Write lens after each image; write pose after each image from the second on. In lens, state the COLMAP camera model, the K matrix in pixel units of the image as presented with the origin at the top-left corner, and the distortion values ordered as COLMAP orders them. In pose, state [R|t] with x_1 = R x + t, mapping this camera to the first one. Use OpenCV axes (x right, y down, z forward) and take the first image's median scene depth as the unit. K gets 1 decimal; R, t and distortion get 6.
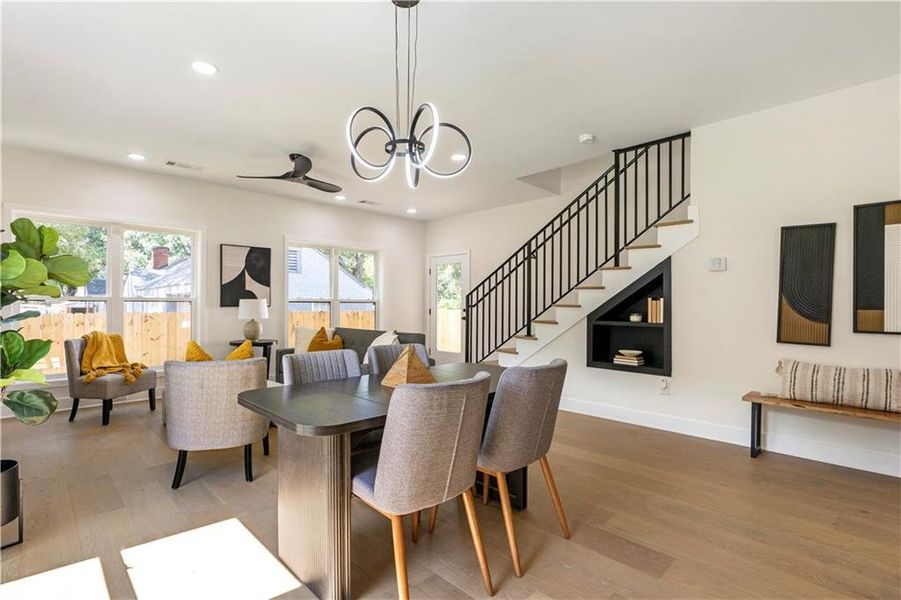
lens RADIAL K [[460.8, 0, 444.0], [0, 460.8, 298.1], [0, 0, 1]] dist [0.005286, -0.002140]
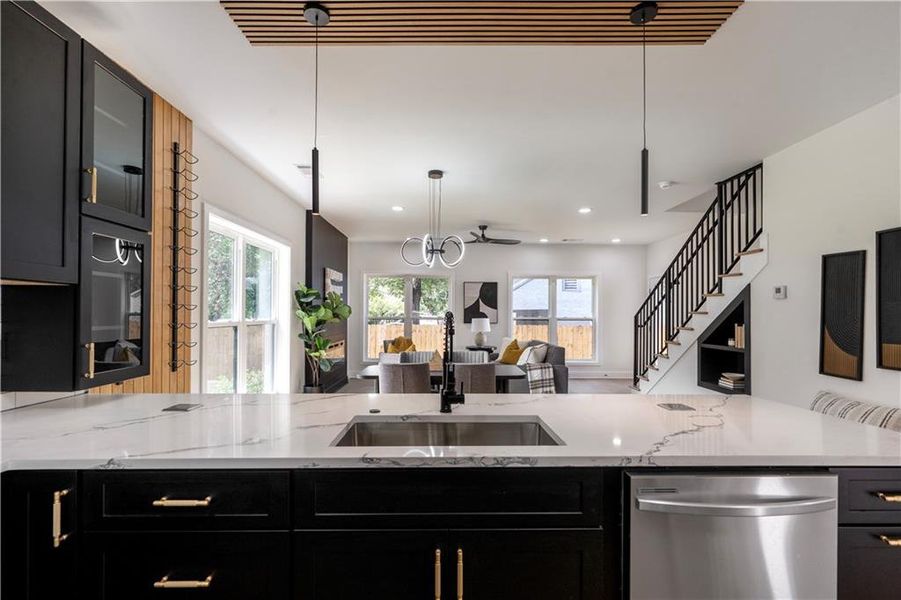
lens RADIAL K [[439.1, 0, 441.5], [0, 439.1, 308.4], [0, 0, 1]] dist [-0.001330, -0.001446]
pose [[0.746656, -0.005906, -0.665184, 0.566412], [0.003241, 0.999981, -0.005240, -0.029975], [0.665203, 0.001756, 0.746661, -0.171013]]
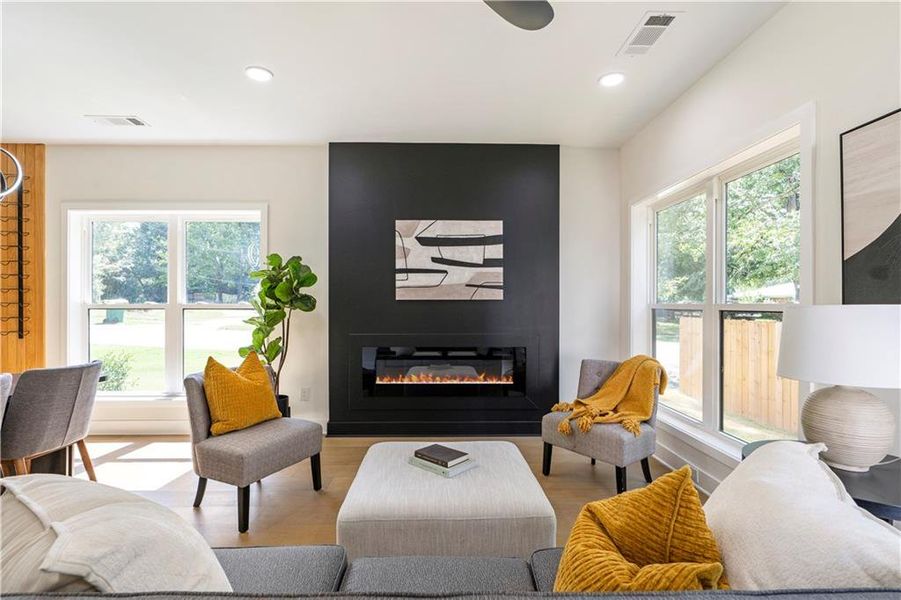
lens RADIAL K [[413.7, 0, 444.0], [0, 413.7, 302.6], [0, 0, 1]] dist [0.002992, -0.000110]
pose [[-0.660901, -0.004235, -0.750461, -0.130356], [0.004000, 0.999950, -0.009165, 0.001526], [0.750462, -0.009059, -0.660851, 1.318649]]
